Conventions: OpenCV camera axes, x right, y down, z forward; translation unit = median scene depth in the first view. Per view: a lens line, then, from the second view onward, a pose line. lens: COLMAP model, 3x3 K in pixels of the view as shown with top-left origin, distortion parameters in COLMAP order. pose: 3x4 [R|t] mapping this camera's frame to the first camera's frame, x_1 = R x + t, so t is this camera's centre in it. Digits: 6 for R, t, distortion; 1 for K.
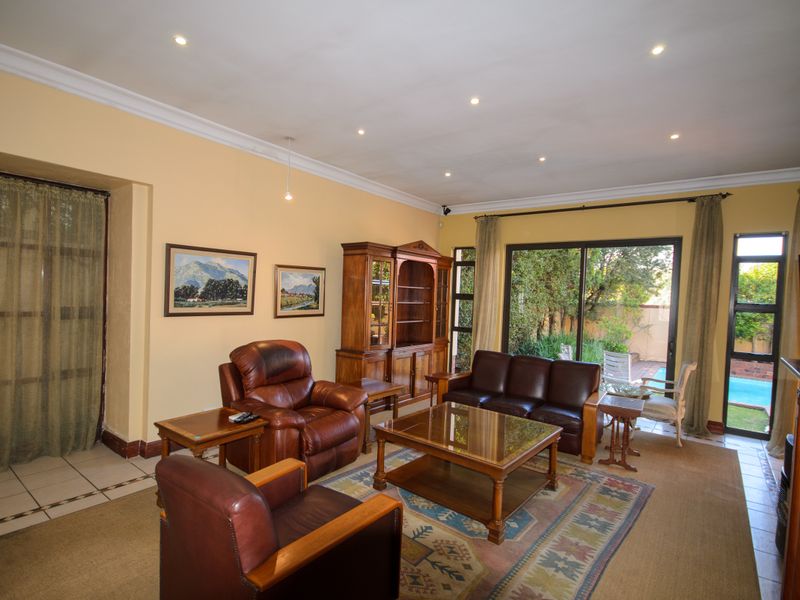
lens RADIAL K [[413.0, 0, 391.8], [0, 413.0, 305.5], [0, 0, 1]] dist [0.002526, 0.000496]
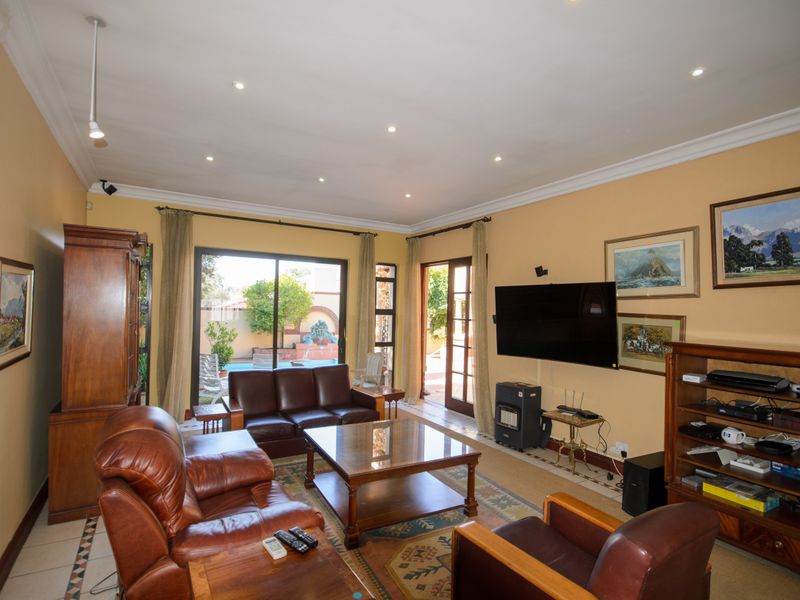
lens RADIAL K [[413.0, 0, 391.8], [0, 413.0, 305.5], [0, 0, 1]] dist [0.002526, 0.000496]
pose [[0.378212, -0.023238, 0.925427, -0.591599], [0.020003, 0.999657, 0.016928, -0.047659], [-0.925503, 0.012109, 0.378547, 0.459517]]
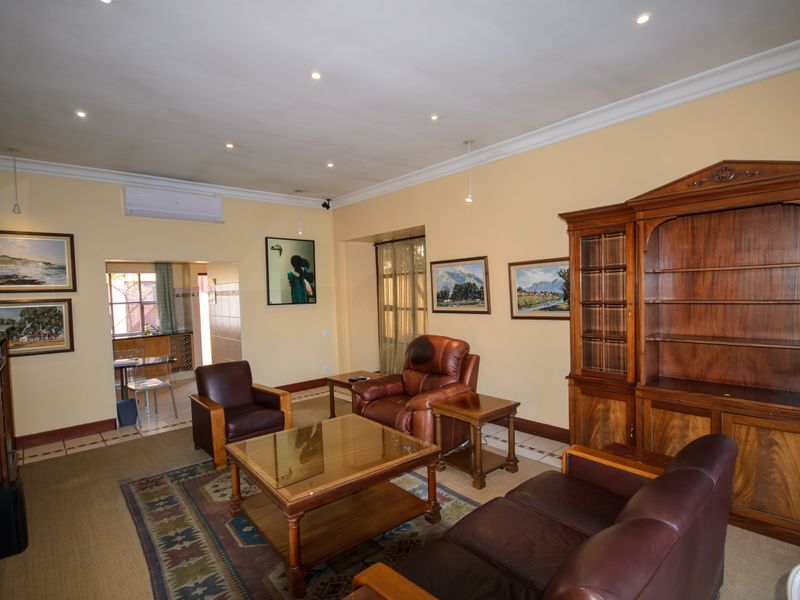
lens RADIAL K [[413.0, 0, 391.8], [0, 413.0, 305.5], [0, 0, 1]] dist [0.002526, 0.000496]
pose [[-0.202731, 0.006002, -0.979216, 0.784818], [-0.003507, 0.999970, 0.006855, -0.006522], [0.979228, 0.004824, -0.202704, 1.014131]]
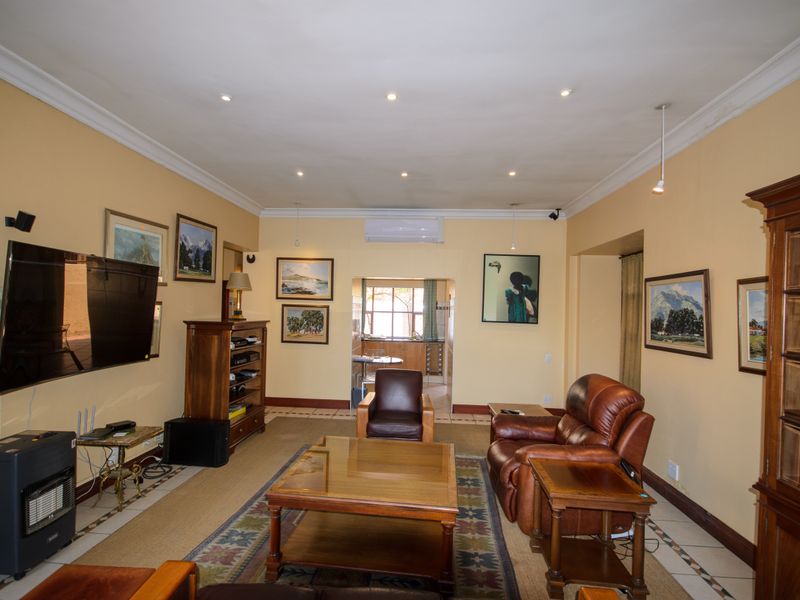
lens RADIAL K [[413.0, 0, 391.8], [0, 413.0, 305.5], [0, 0, 1]] dist [0.002526, 0.000496]
pose [[-0.835447, -0.061949, -0.546068, 0.504639], [-0.071984, 0.997401, -0.003020, -0.026837], [0.544836, 0.036785, -0.837735, 1.343258]]
